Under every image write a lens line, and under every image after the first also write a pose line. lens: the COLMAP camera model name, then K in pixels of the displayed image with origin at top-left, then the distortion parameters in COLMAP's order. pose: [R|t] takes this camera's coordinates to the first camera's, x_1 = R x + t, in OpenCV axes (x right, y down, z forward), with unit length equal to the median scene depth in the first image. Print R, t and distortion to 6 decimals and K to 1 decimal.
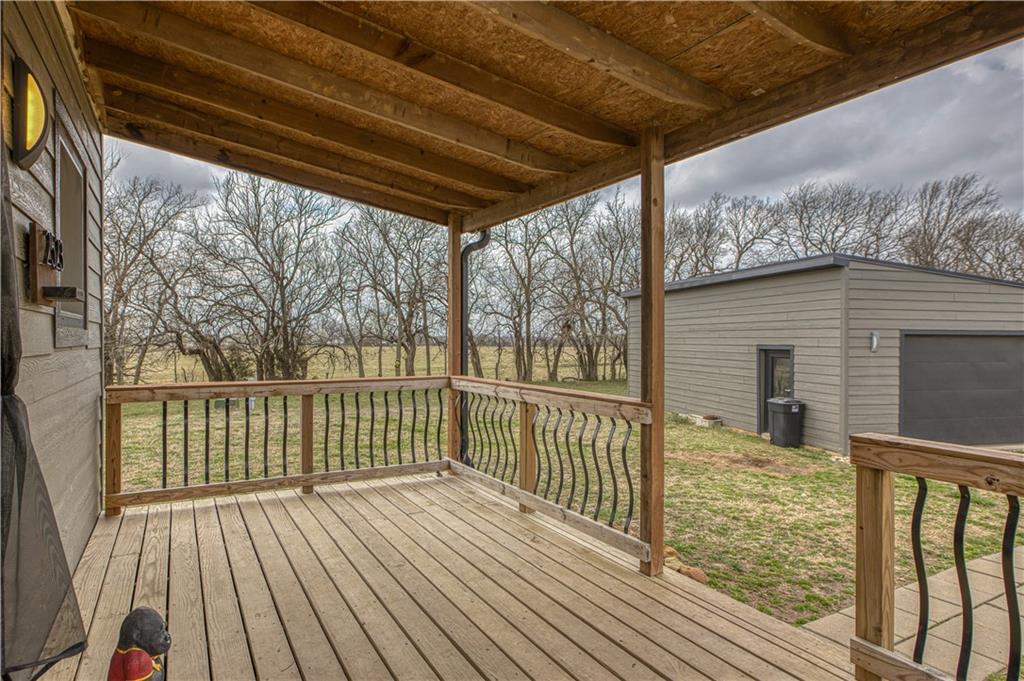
lens RADIAL K [[571.8, 0, 481.2], [0, 571.8, 354.4], [0, 0, 1]] dist [0.003029, 0.001010]
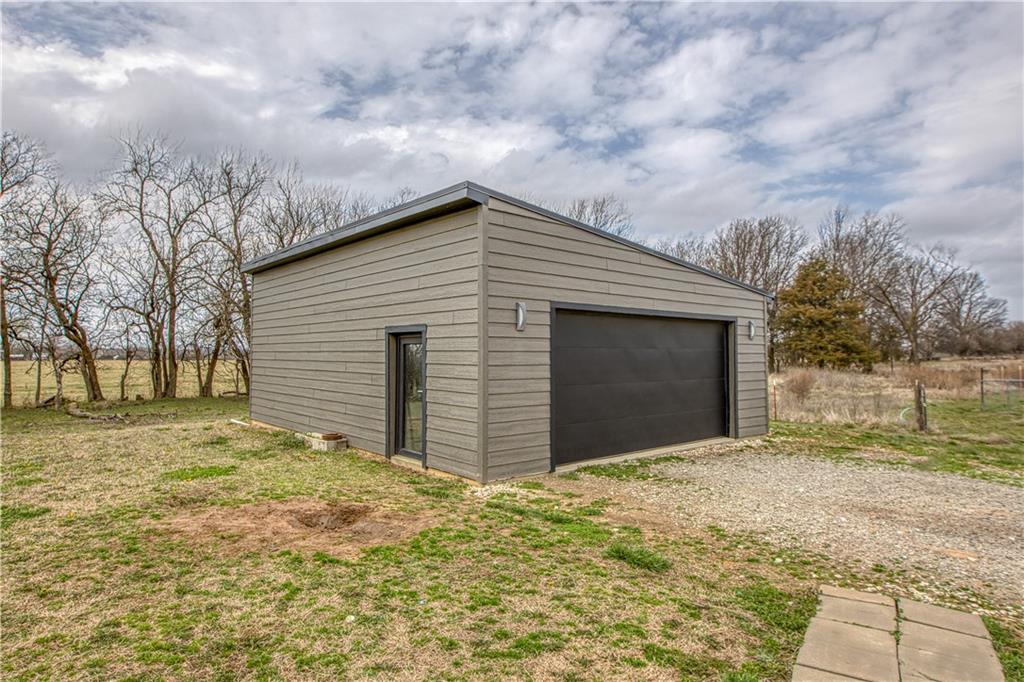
lens RADIAL K [[577.8, 0, 512.0], [0, 577.8, 341.0], [0, 0, 1]] dist [0.000265, 0.000007]
pose [[0.860953, 0.016927, 0.508403, 0.307271], [0.008192, 0.998855, -0.047129, 0.040064], [-0.508619, 0.044740, 0.859829, 0.384141]]
